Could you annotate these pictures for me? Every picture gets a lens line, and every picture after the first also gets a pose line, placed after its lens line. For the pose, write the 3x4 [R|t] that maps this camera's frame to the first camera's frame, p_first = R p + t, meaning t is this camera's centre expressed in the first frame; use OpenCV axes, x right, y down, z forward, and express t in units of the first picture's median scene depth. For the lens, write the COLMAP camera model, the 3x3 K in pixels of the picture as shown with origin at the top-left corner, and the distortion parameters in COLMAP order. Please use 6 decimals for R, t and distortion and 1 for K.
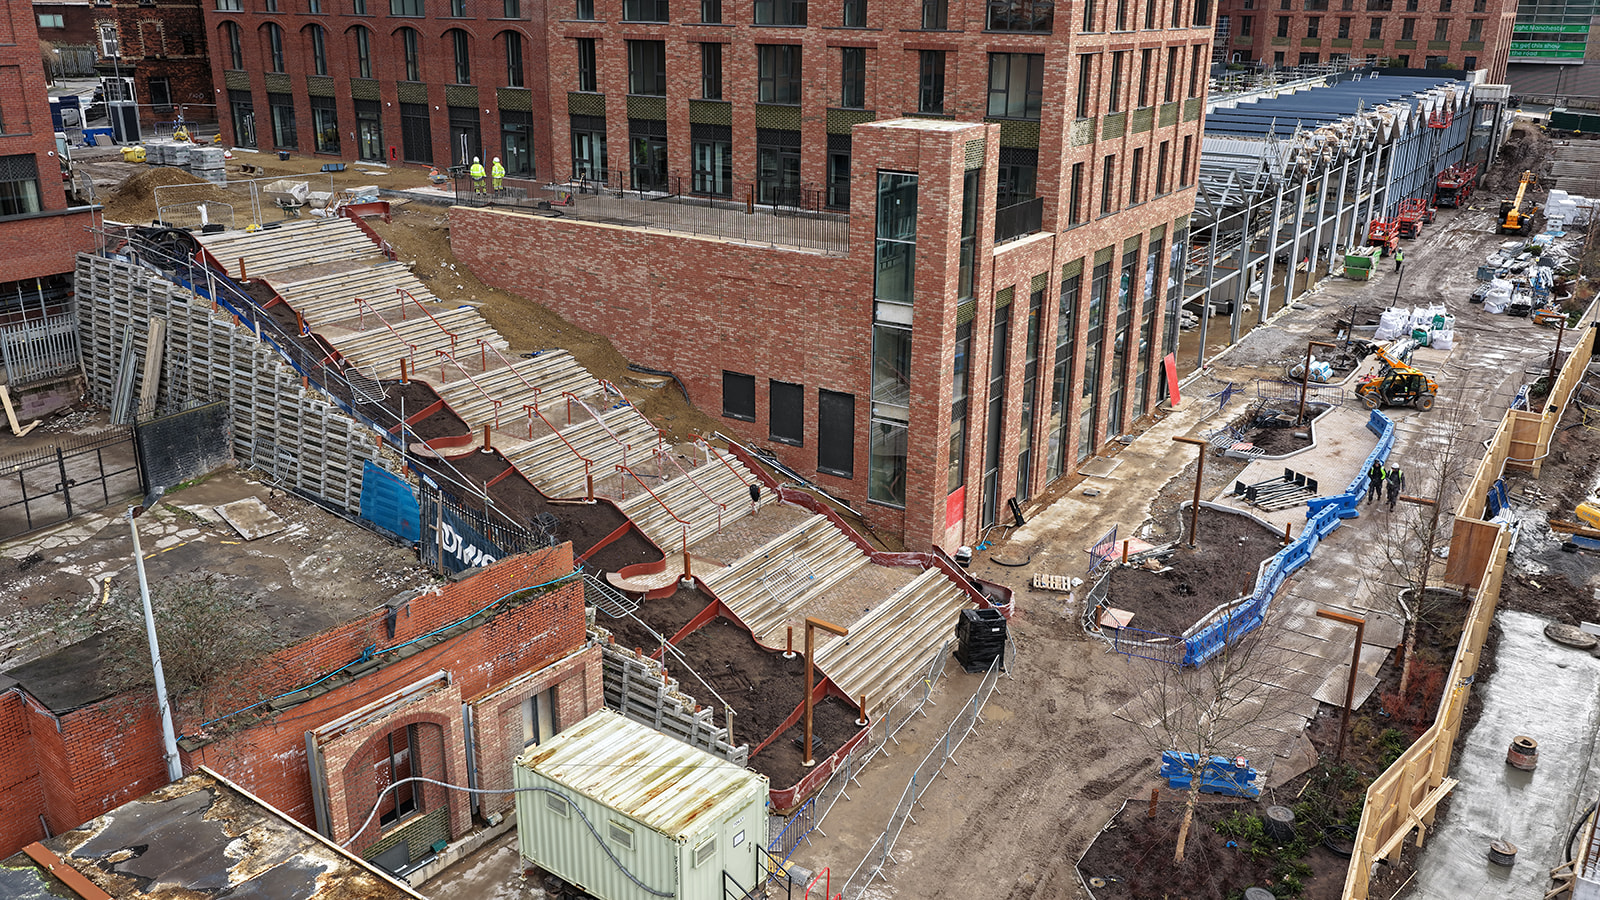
lens RADIAL K [[1323.8, 0, 800.0], [0, 1323.8, 450.0], [0, 0, 1]] dist [-0.004602, 0.015618]
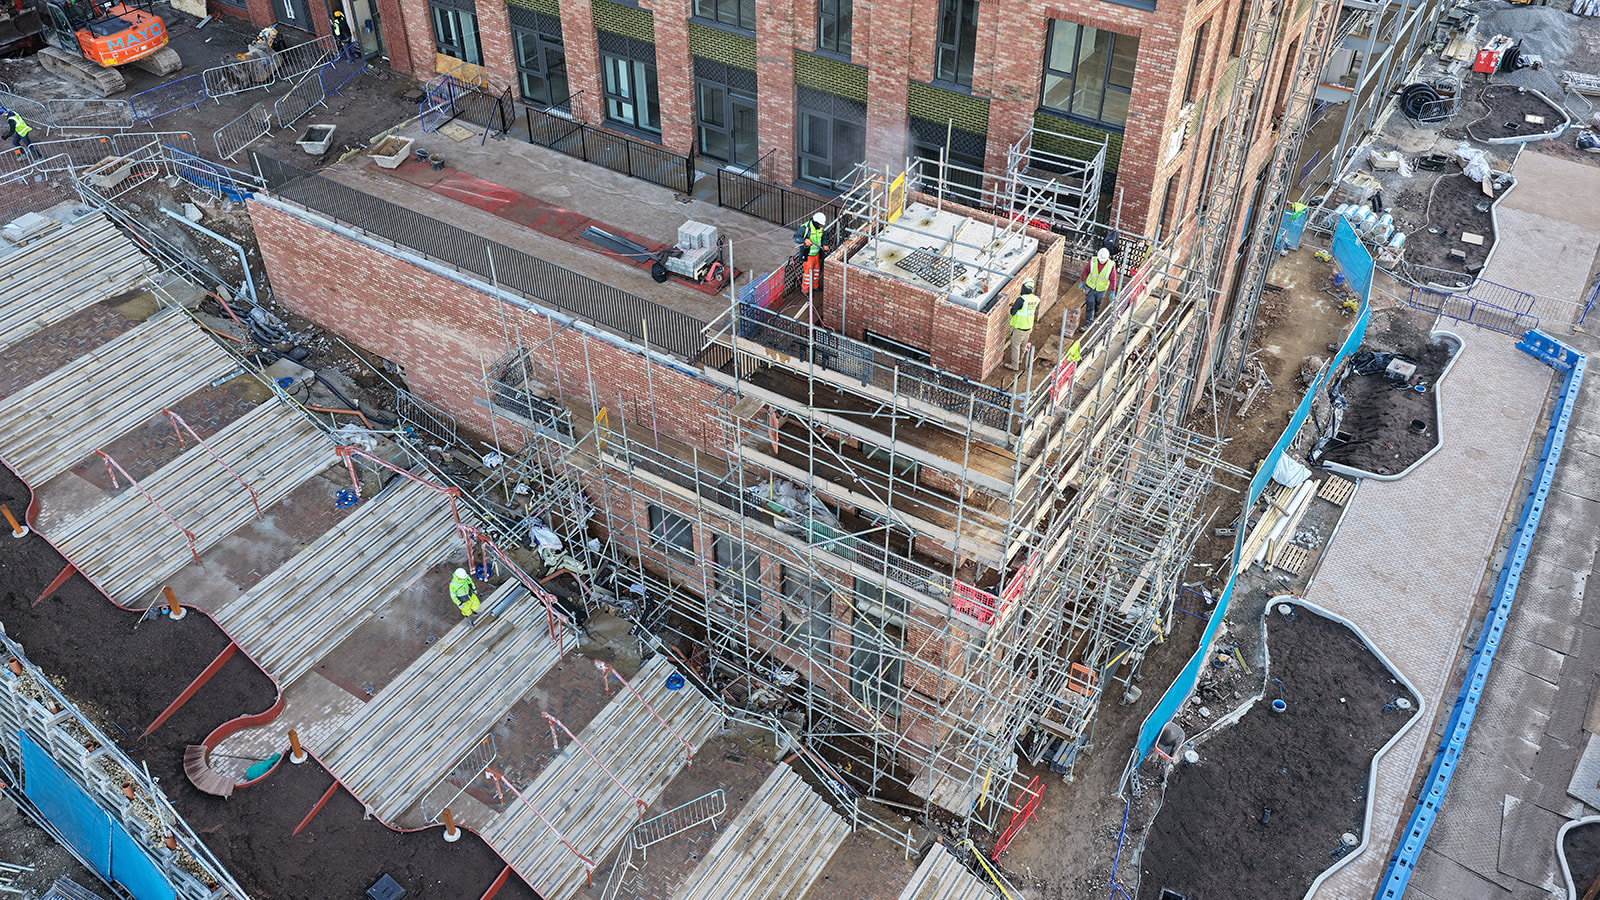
lens RADIAL K [[1323.8, 0, 800.0], [0, 1323.8, 450.0], [0, 0, 1]] dist [-0.004602, 0.015618]
pose [[0.999966, -0.007833, -0.002646, 0.024784], [0.008262, 0.935292, 0.353781, -0.324595], [-0.000296, -0.353790, 0.935325, 0.335924]]
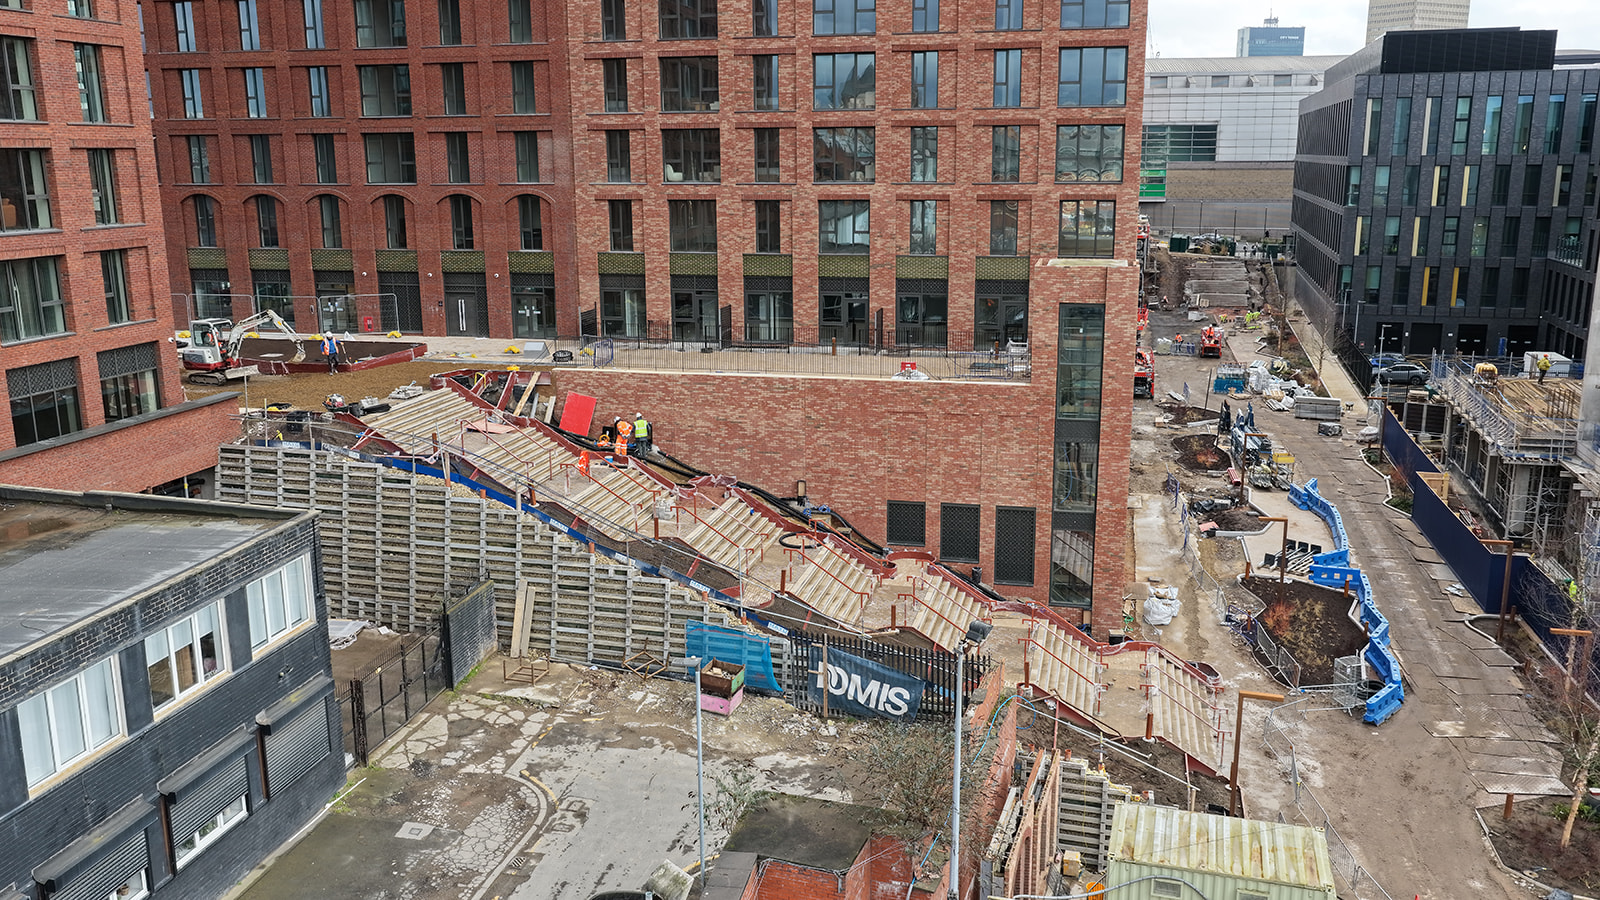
lens RADIAL K [[1323.8, 0, 800.0], [0, 1323.8, 450.0], [0, 0, 1]] dist [-0.004602, 0.015618]
pose [[0.943117, -0.089763, 0.320114, -0.443685], [0.124574, 0.988126, -0.089939, -0.013614], [-0.308239, 0.124701, 0.943100, 0.021692]]
